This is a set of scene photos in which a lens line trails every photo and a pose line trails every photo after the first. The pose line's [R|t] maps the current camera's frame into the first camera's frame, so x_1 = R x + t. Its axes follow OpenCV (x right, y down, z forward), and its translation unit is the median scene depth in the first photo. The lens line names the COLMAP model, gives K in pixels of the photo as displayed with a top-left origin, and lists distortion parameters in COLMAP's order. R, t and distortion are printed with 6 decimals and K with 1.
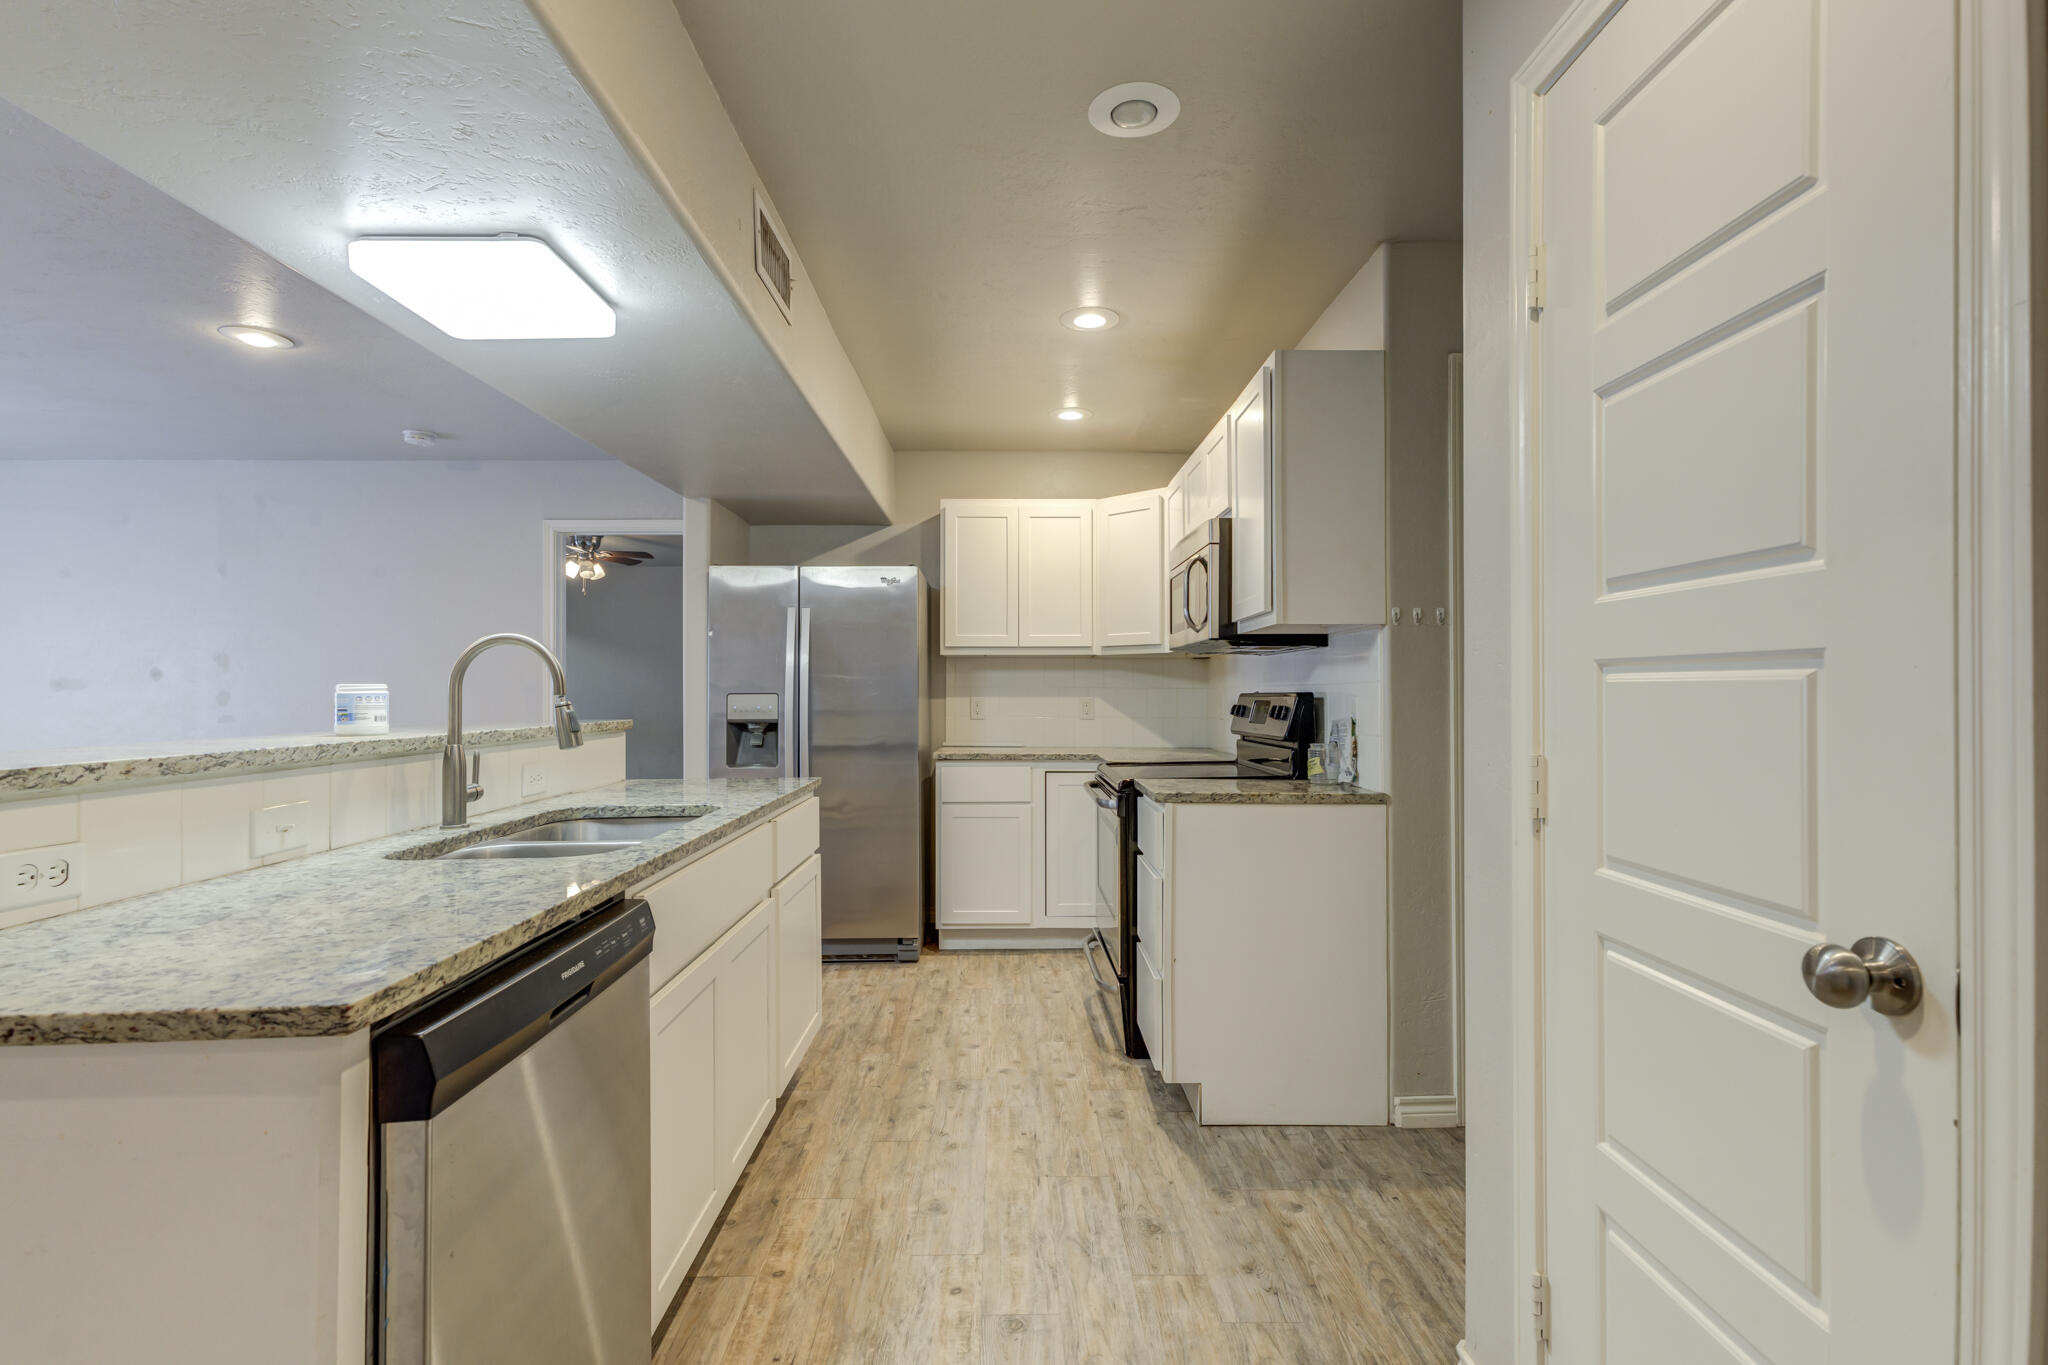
lens RADIAL K [[993.7, 0, 1037.1], [0, 993.7, 673.3], [0, 0, 1]] dist [0.011536, 0.000481]
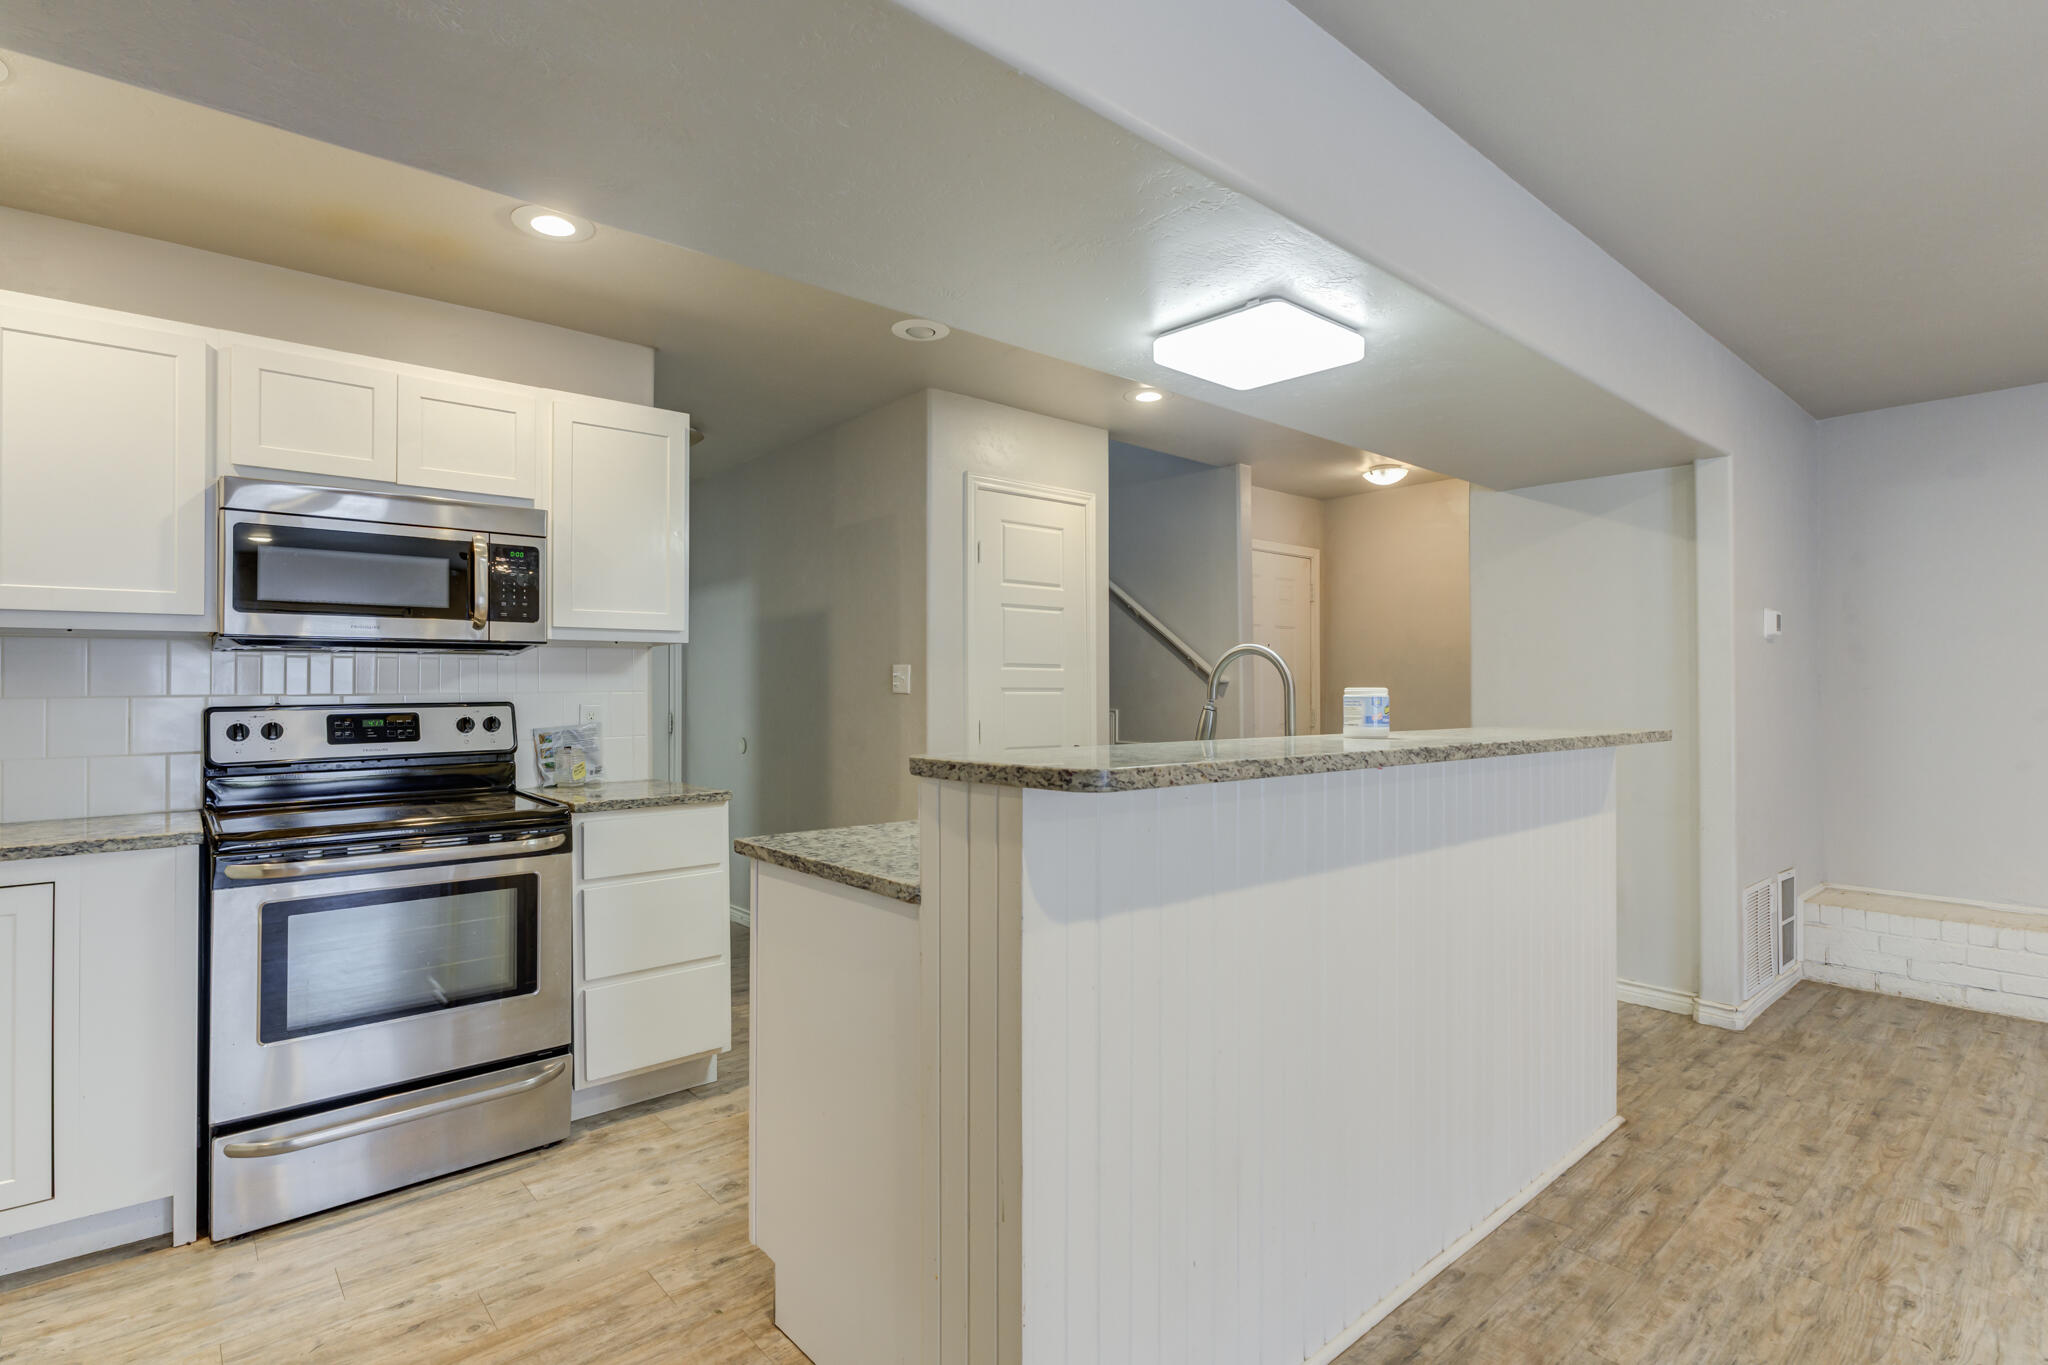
lens RADIAL K [[1022.9, 0, 1016.0], [0, 1022.9, 695.3], [0, 0, 1]] dist [-0.007759, 0.004033]
pose [[-0.648042, 0.005601, 0.761584, -0.760513], [-0.004868, 0.999922, -0.011496, 0.021546], [-0.761589, -0.011157, -0.647964, 1.205478]]
